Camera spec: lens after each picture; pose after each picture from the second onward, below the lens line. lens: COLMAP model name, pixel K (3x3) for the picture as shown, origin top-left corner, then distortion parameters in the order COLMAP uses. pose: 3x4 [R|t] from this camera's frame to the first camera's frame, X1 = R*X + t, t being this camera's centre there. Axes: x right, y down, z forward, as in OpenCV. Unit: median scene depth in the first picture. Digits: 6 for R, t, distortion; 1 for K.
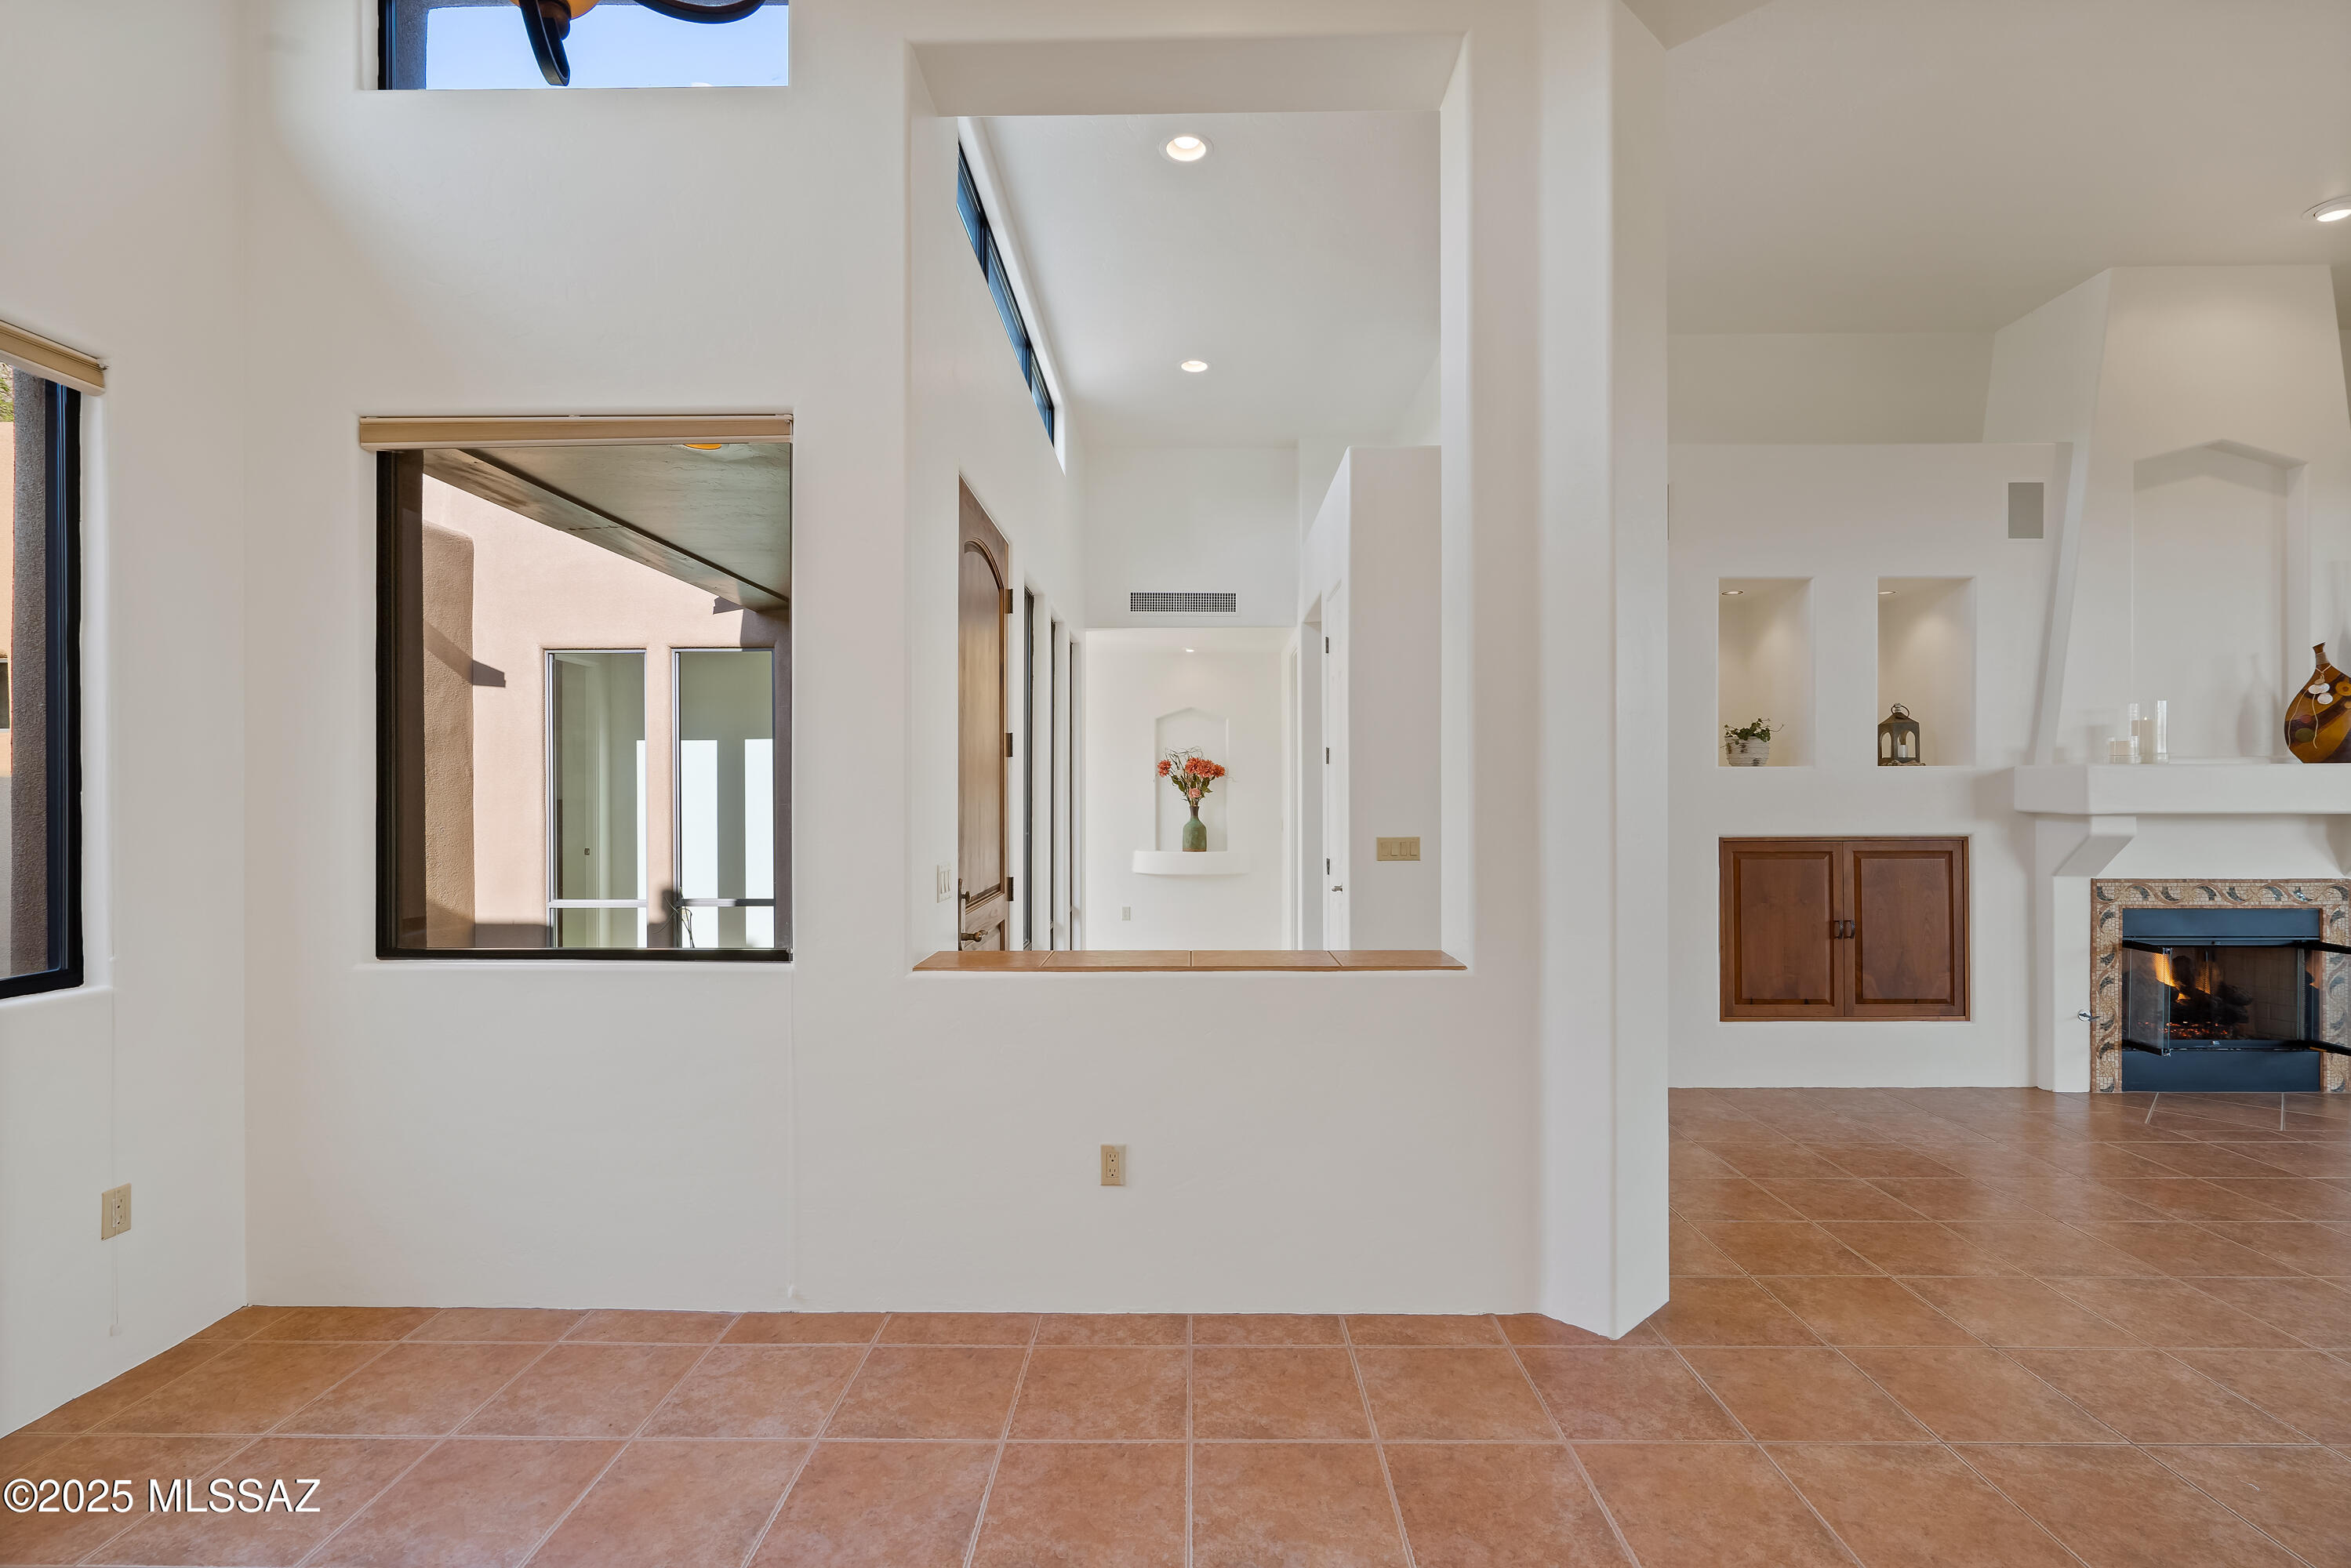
lens RADIAL K [[1066.7, 0, 1178.3], [0, 1066.7, 803.4], [0, 0, 1]] dist [-0.001594, 0.000392]
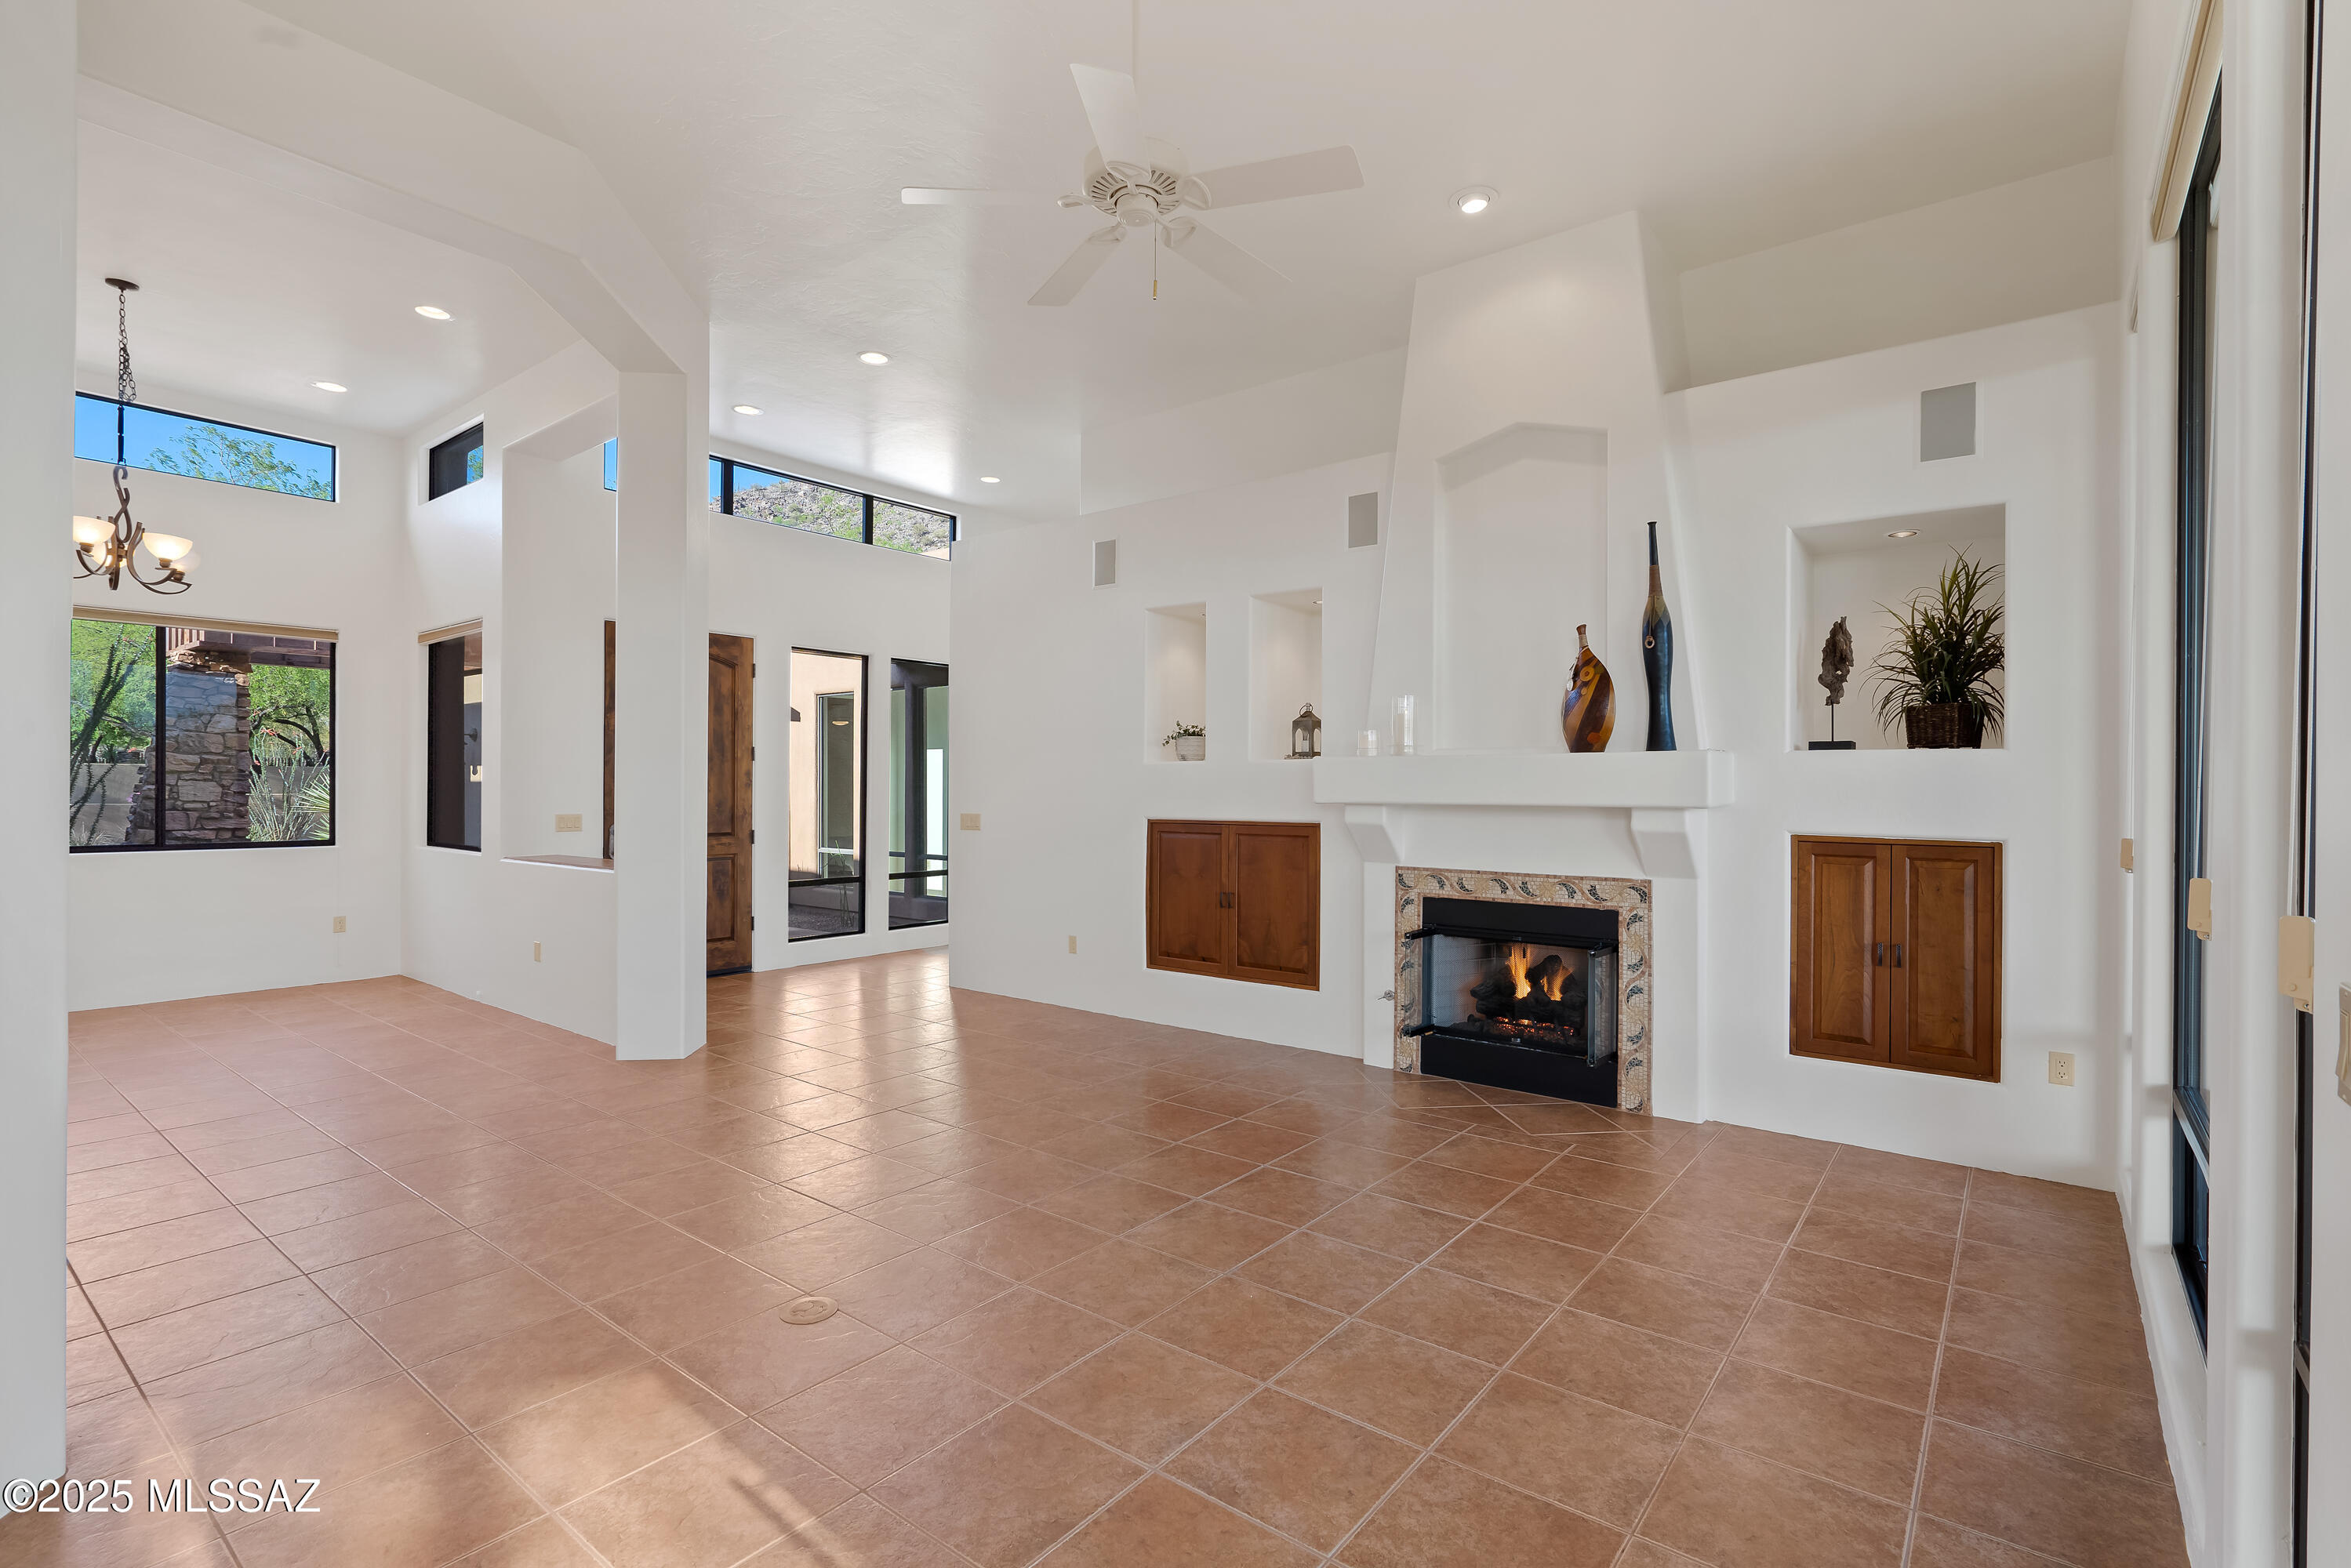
lens RADIAL K [[1104.1, 0, 1175.5], [0, 1104.1, 784.0], [0, 0, 1]] dist [0.018613, 0.000331]
pose [[0.793082, 0.003278, -0.609106, 1.349175], [-0.005317, 0.999985, -0.001542, -0.007266], [0.609092, 0.004461, 0.793087, 0.002486]]
